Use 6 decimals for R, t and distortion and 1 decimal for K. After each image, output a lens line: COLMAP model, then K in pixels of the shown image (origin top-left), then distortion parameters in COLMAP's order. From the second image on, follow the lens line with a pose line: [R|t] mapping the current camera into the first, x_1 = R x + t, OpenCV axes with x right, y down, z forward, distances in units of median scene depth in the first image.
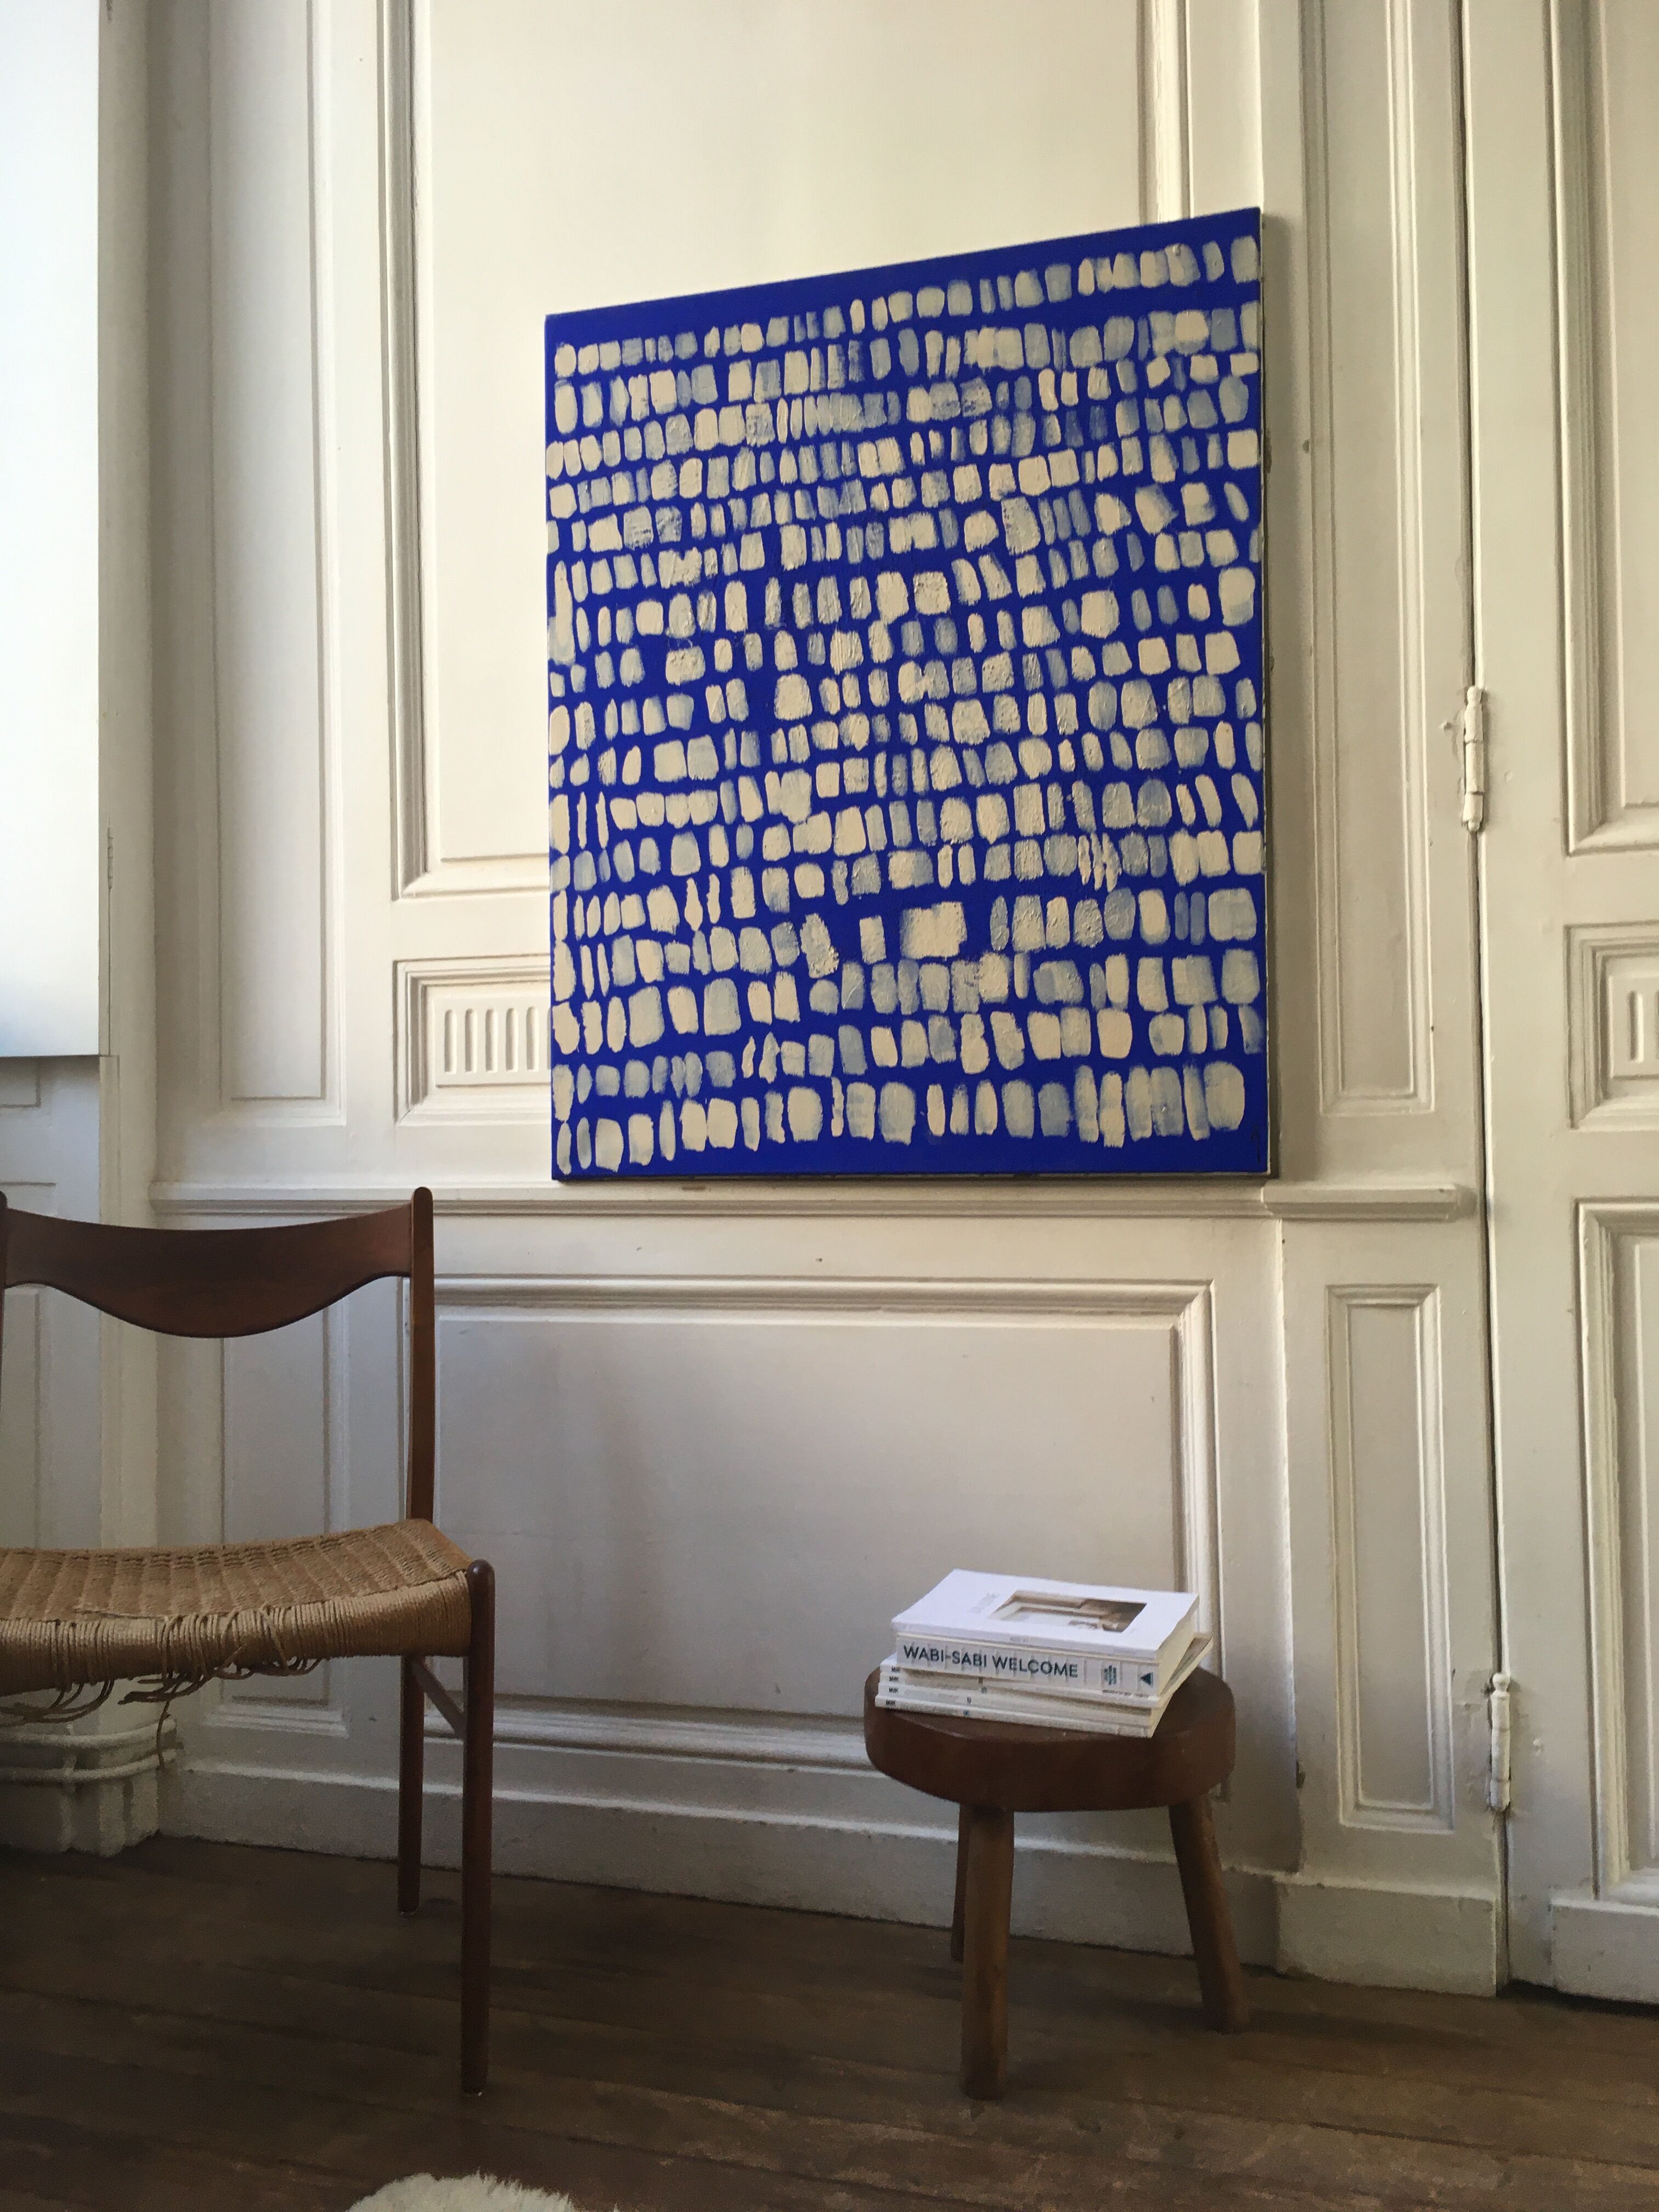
lens RADIAL K [[1955.7, 0, 793.3], [0, 1955.7, 1092.5], [0, 0, 1]] dist [0.076910, -0.113837]
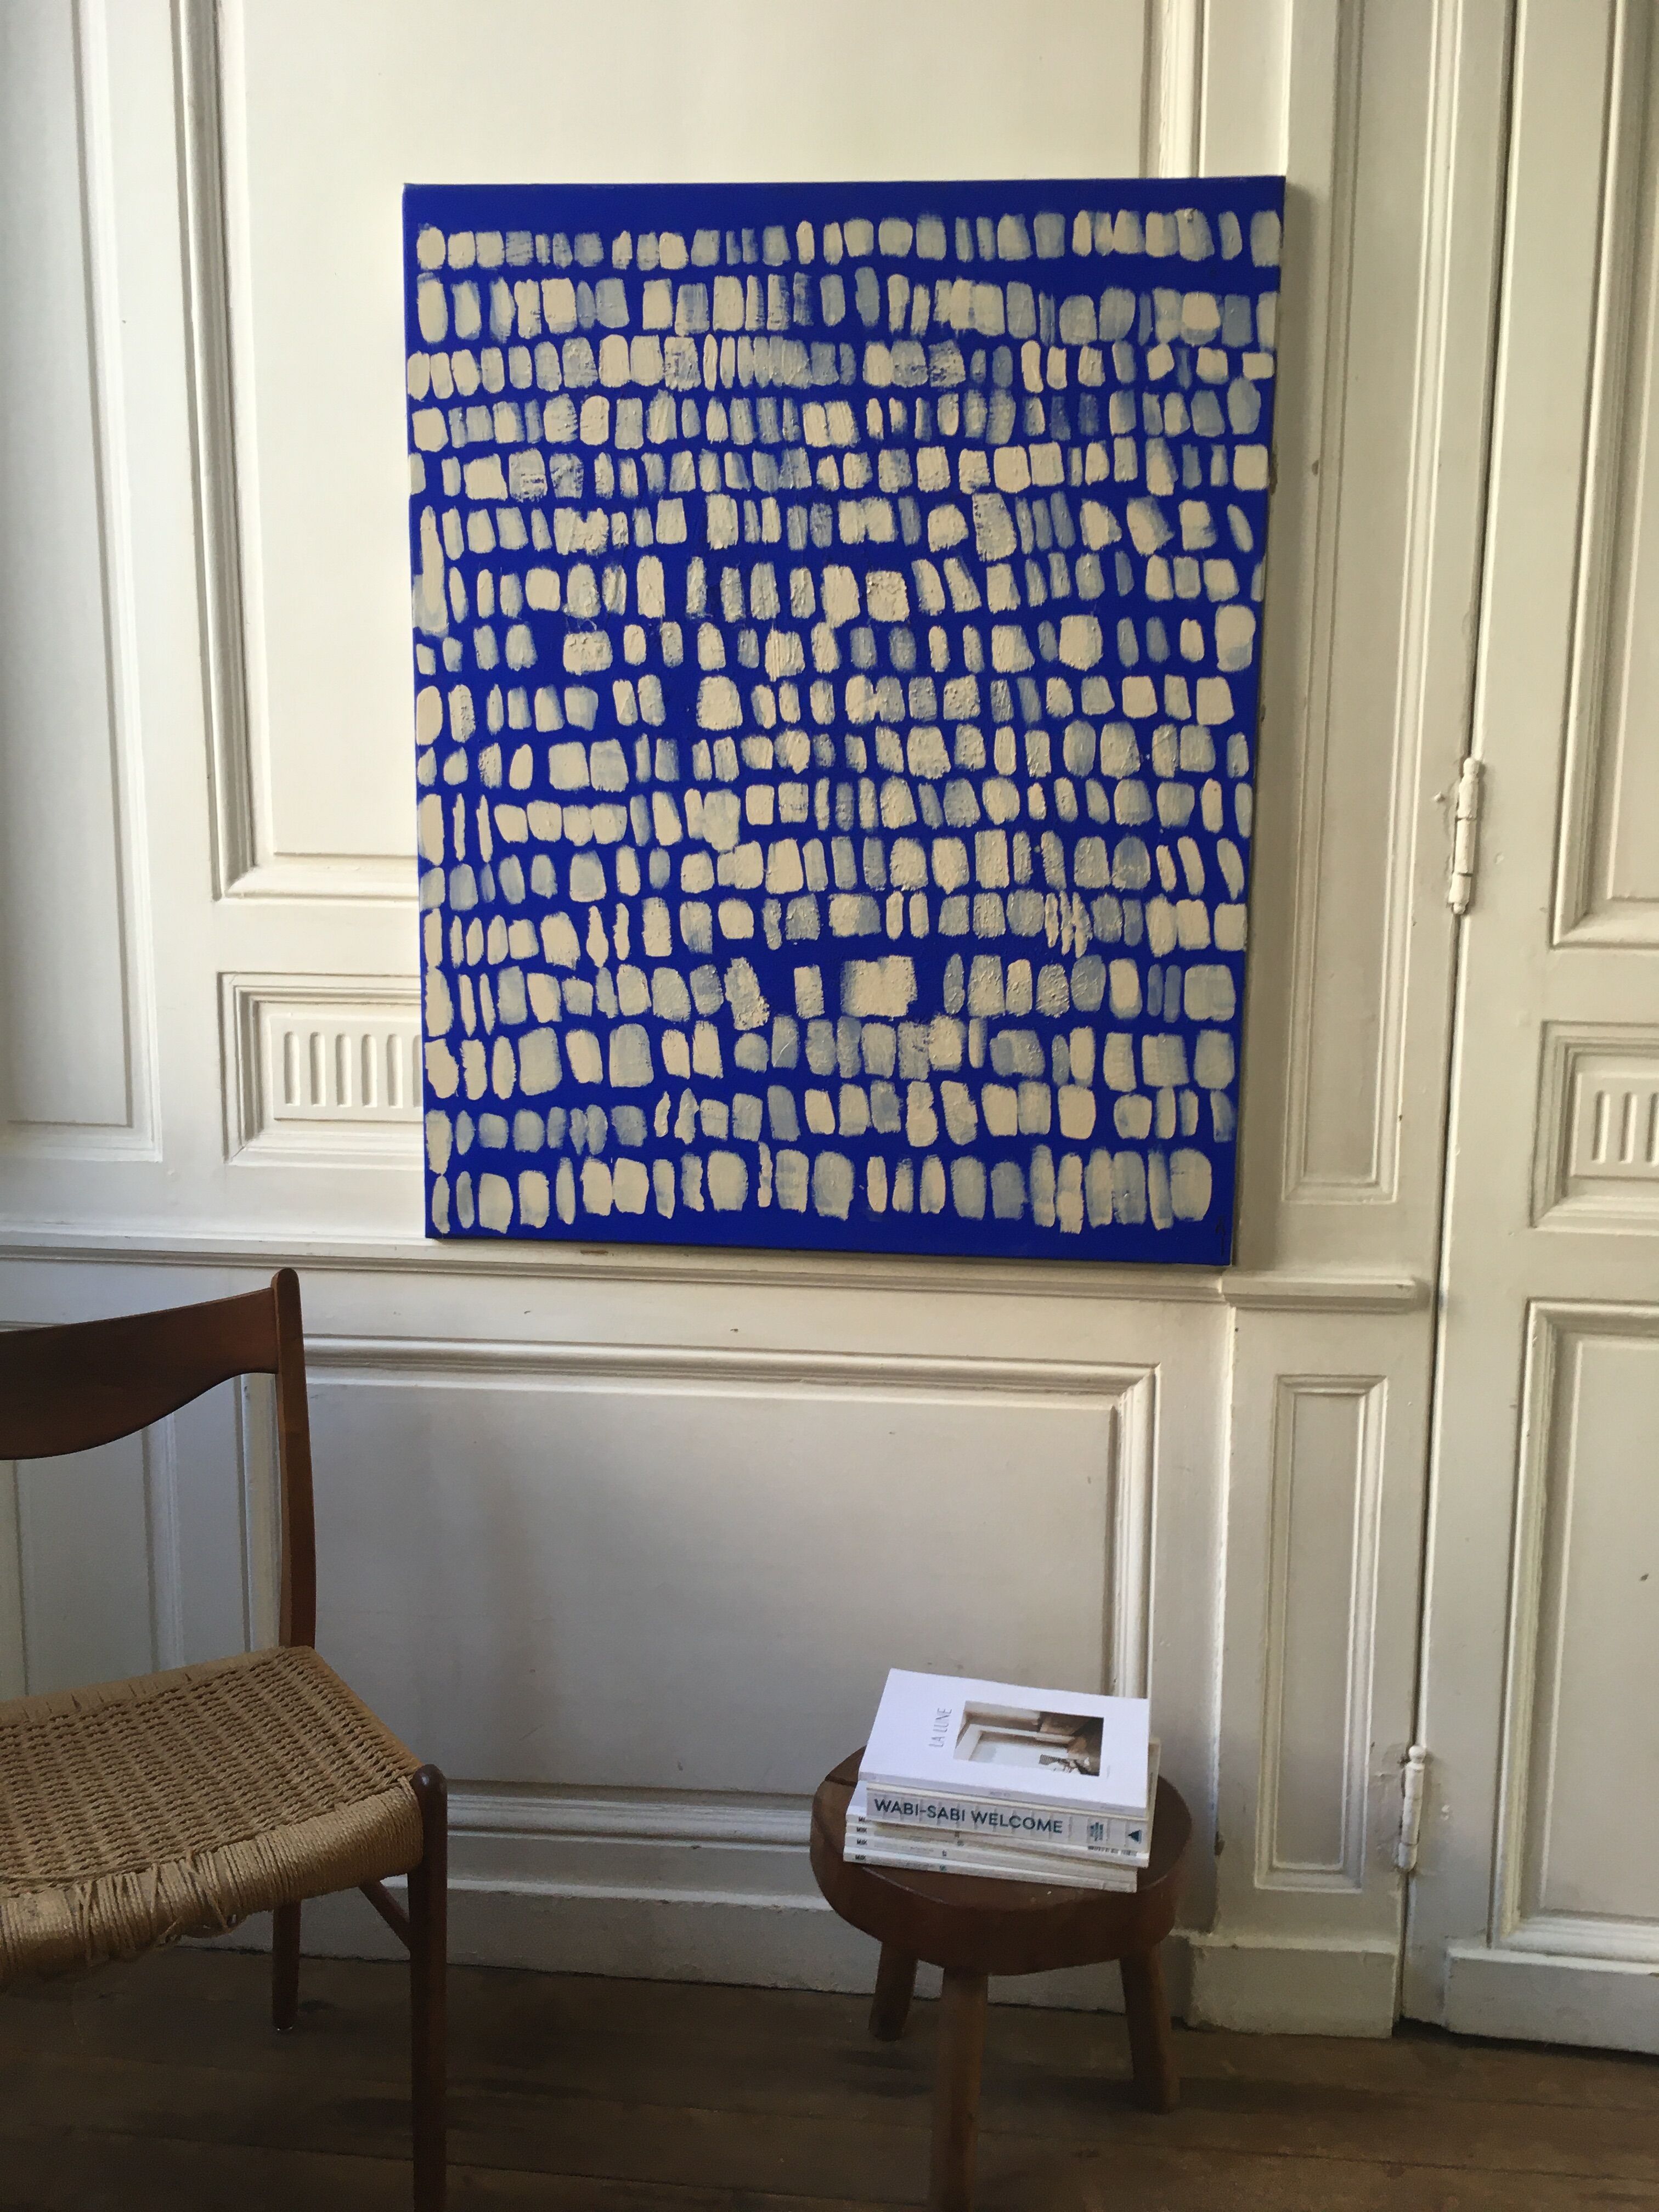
lens RADIAL K [[1955.7, 0, 844.9], [0, 1955.7, 1098.0], [0, 0, 1]] dist [0.076910, -0.113837]
pose [[0.975812, -0.008541, 0.218442, -0.137872], [-0.031075, 0.983670, 0.177280, -0.188020], [-0.216389, -0.179780, 0.959612, 0.131629]]
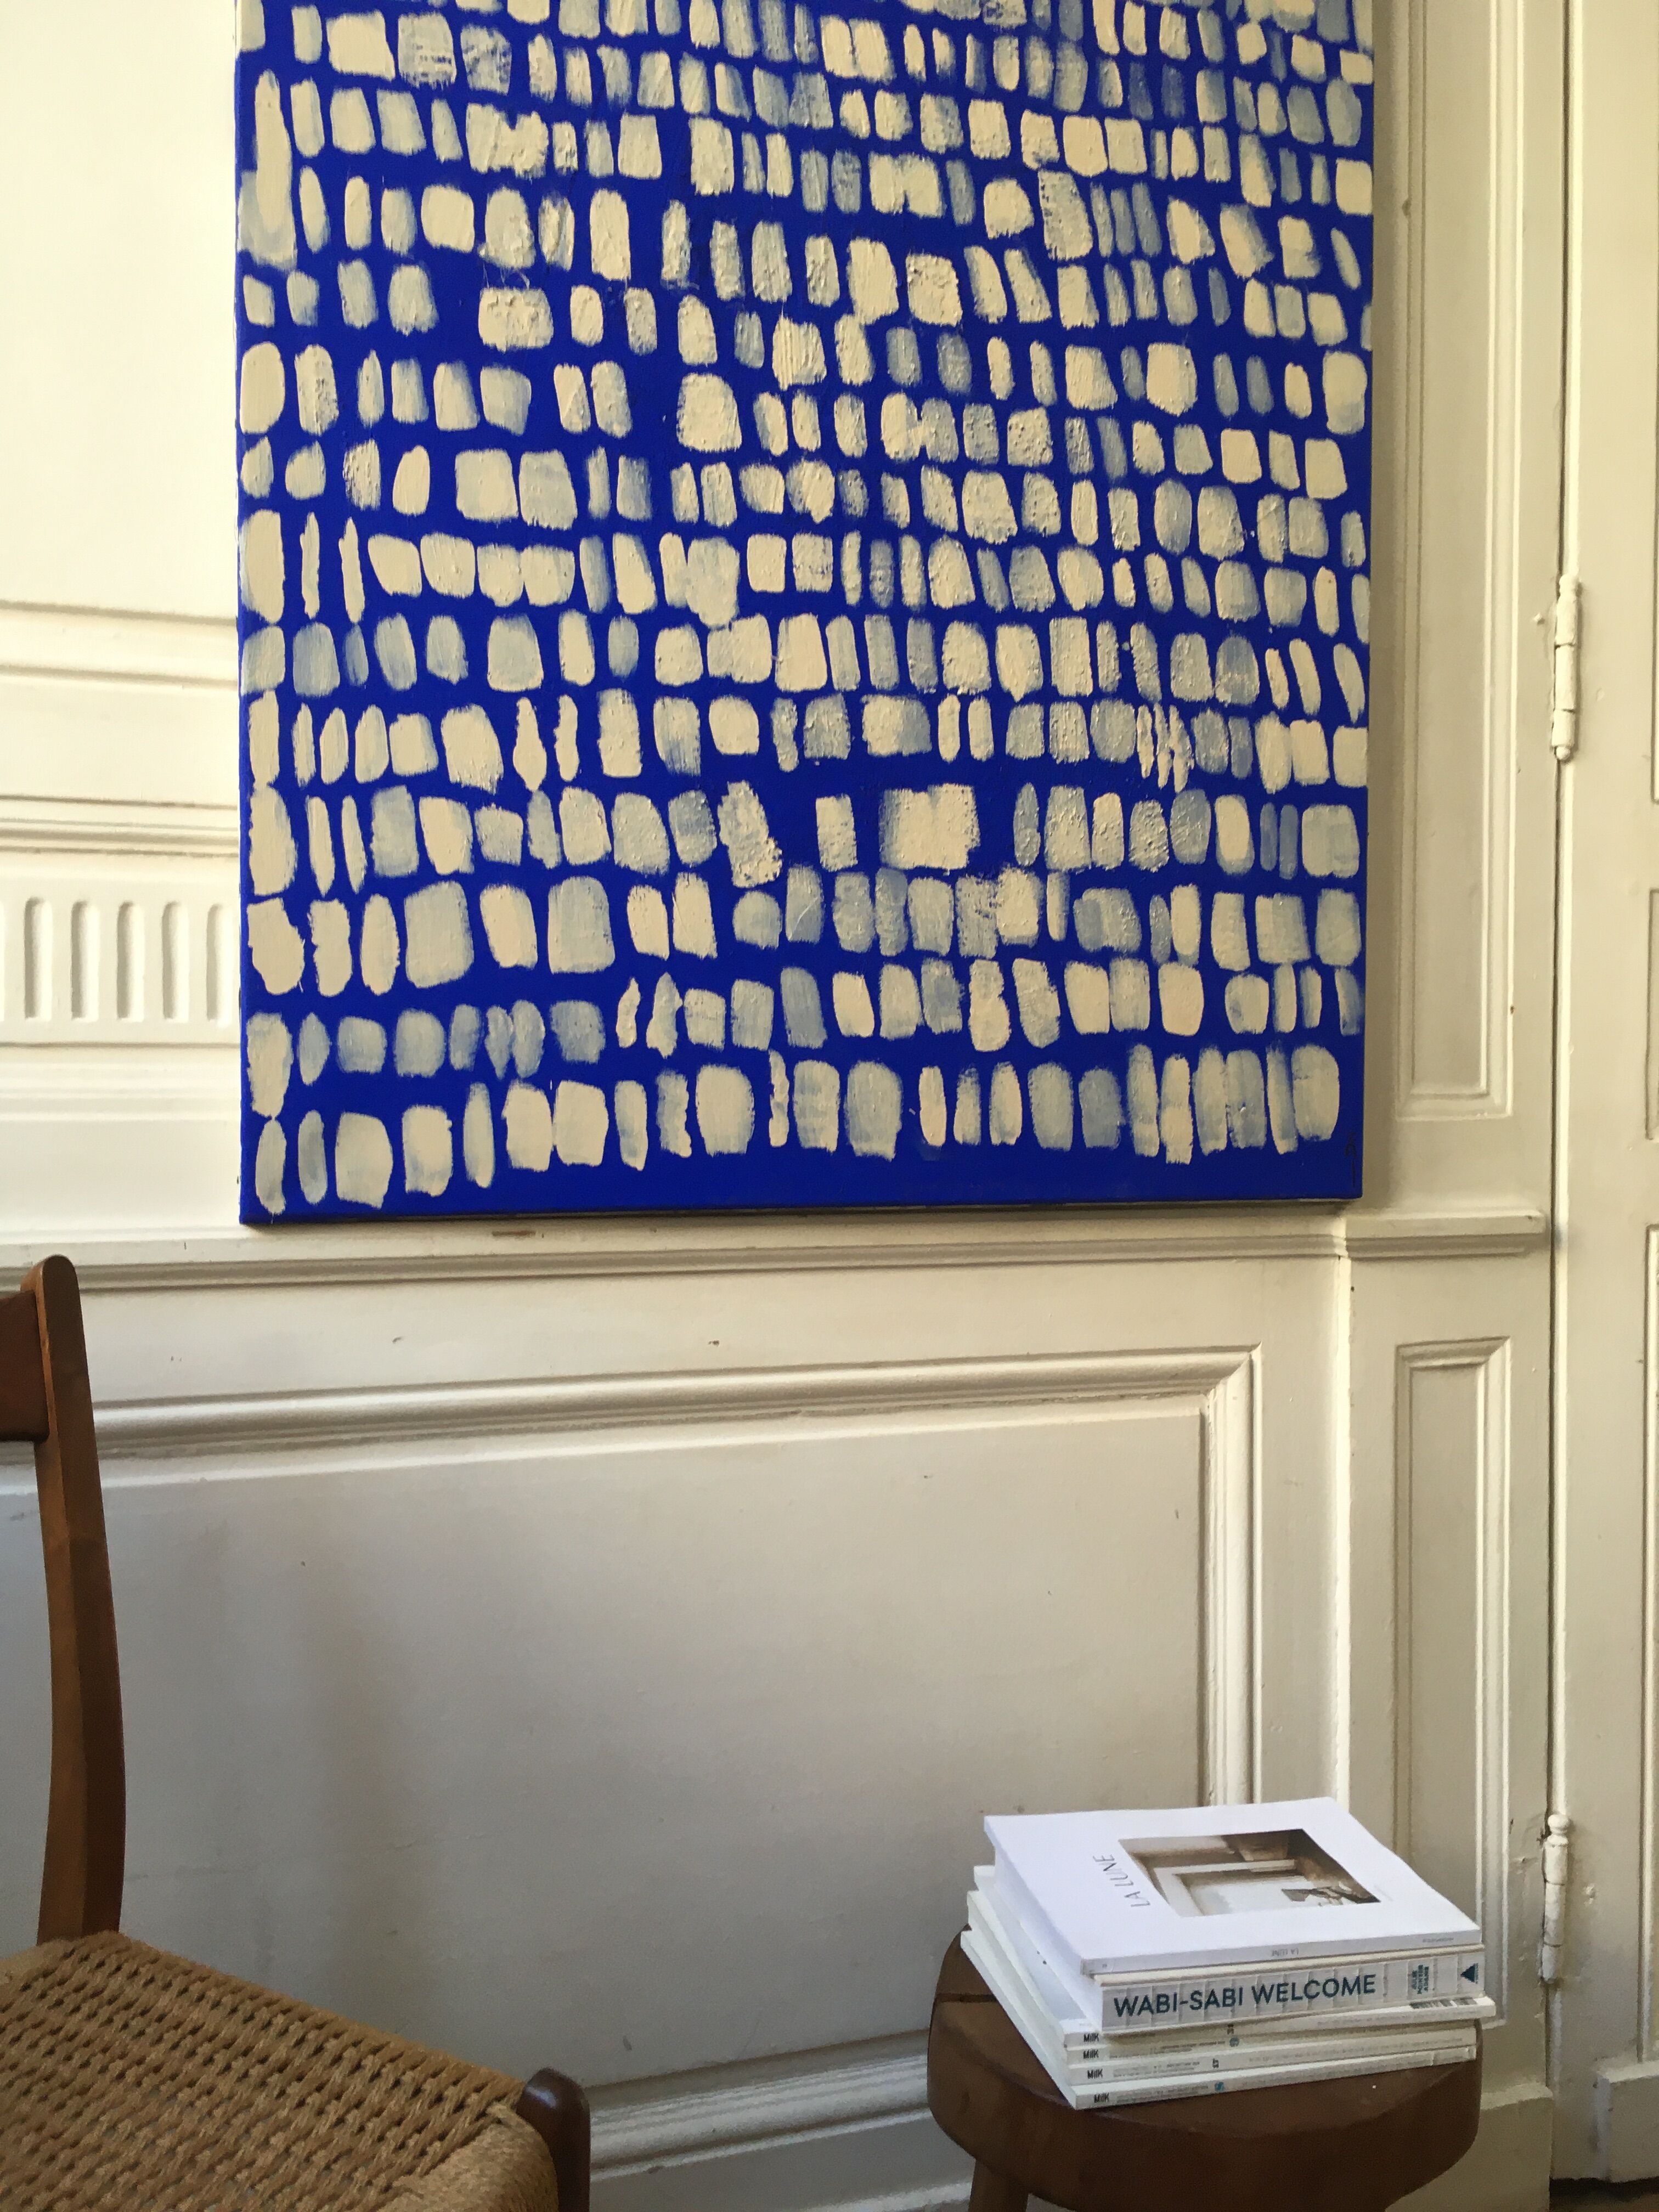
lens RADIAL K [[1955.7, 0, 821.5], [0, 1955.7, 1089.5], [0, 0, 1]] dist [0.076910, -0.113837]
pose [[0.811314, 0.004349, 0.584594, -0.327345], [-0.032242, 0.998783, 0.037317, -0.019219], [-0.583720, -0.049124, 0.810467, 0.488039]]
